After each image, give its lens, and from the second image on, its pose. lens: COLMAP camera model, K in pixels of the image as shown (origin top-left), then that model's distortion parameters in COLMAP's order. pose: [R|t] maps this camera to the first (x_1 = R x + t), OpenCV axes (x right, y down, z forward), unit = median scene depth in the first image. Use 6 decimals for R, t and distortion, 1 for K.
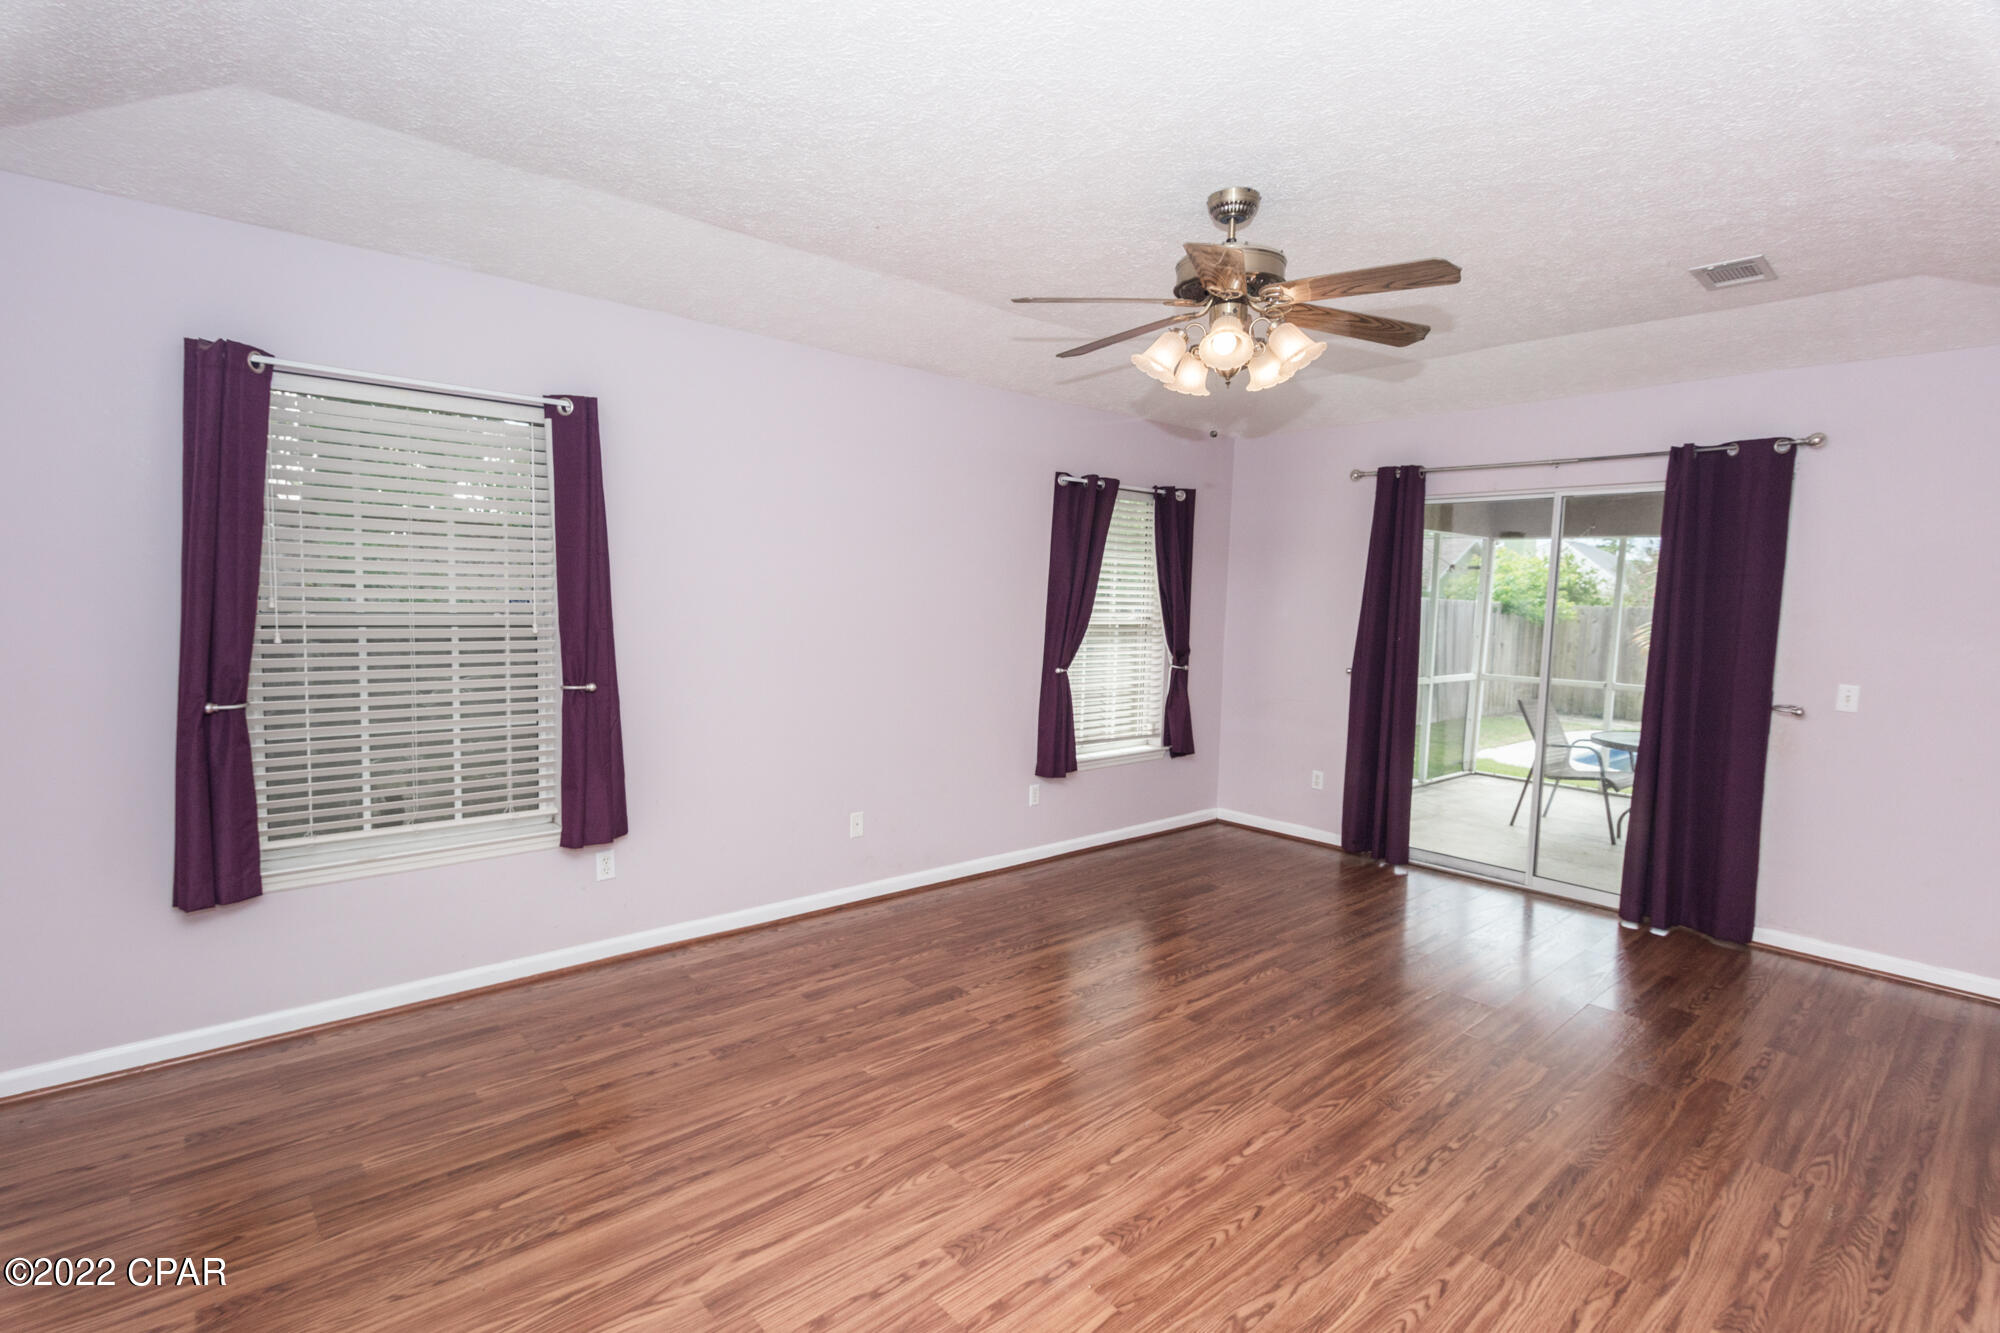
lens RADIAL K [[959.6, 0, 992.3], [0, 959.6, 668.1], [0, 0, 1]] dist [0.002476, -0.000575]
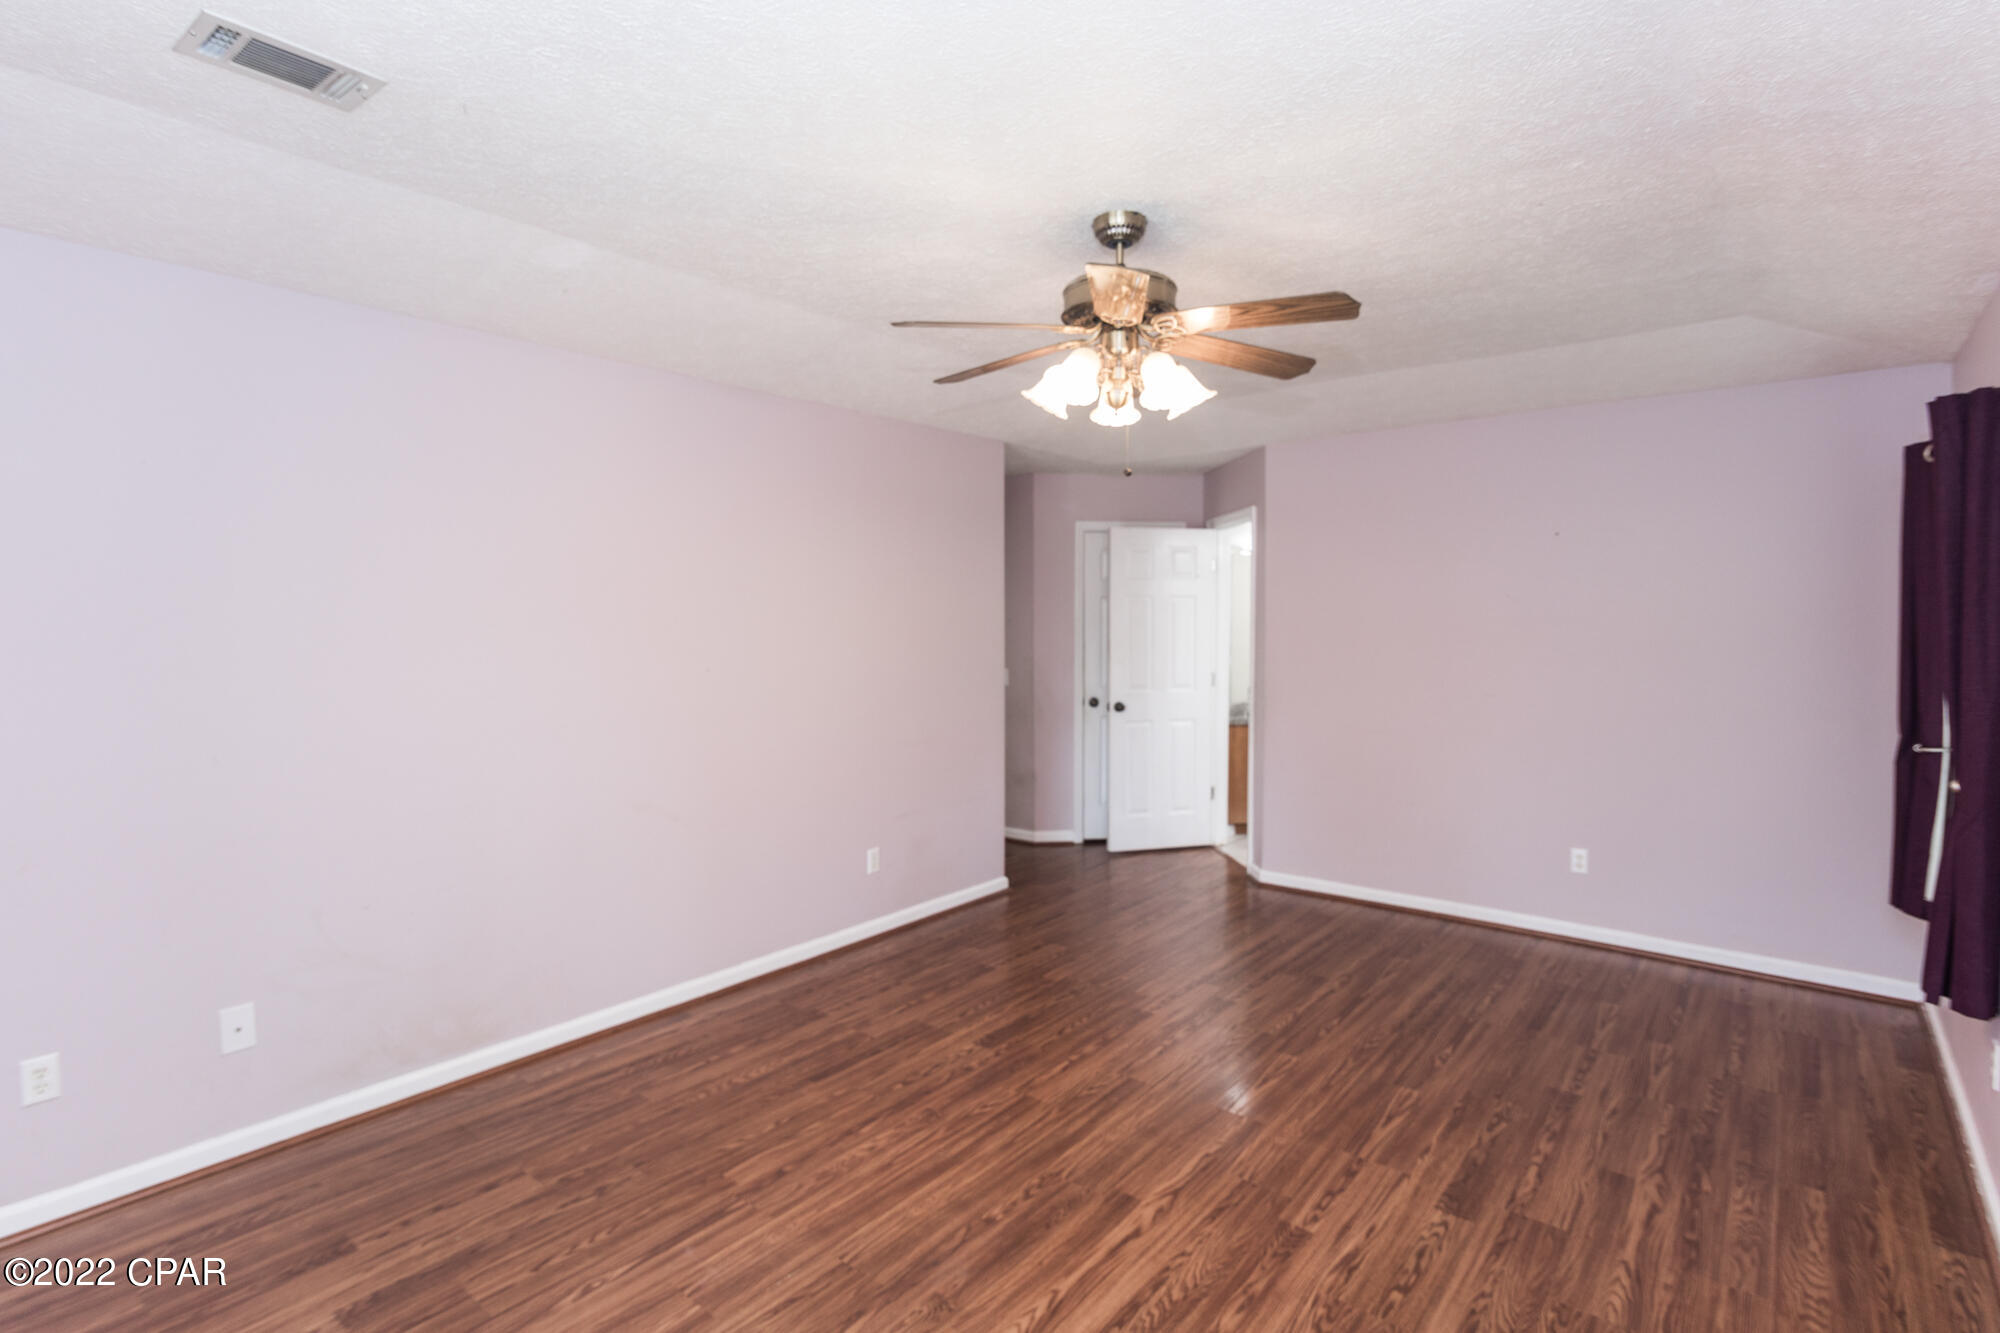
lens RADIAL K [[959.6, 0, 992.3], [0, 959.6, 668.1], [0, 0, 1]] dist [0.002476, -0.000575]
pose [[-0.987686, -0.014047, -0.155820, 0.507296], [-0.034212, 0.991249, 0.127498, -0.165961], [0.152665, 0.131258, -0.979523, 1.933068]]
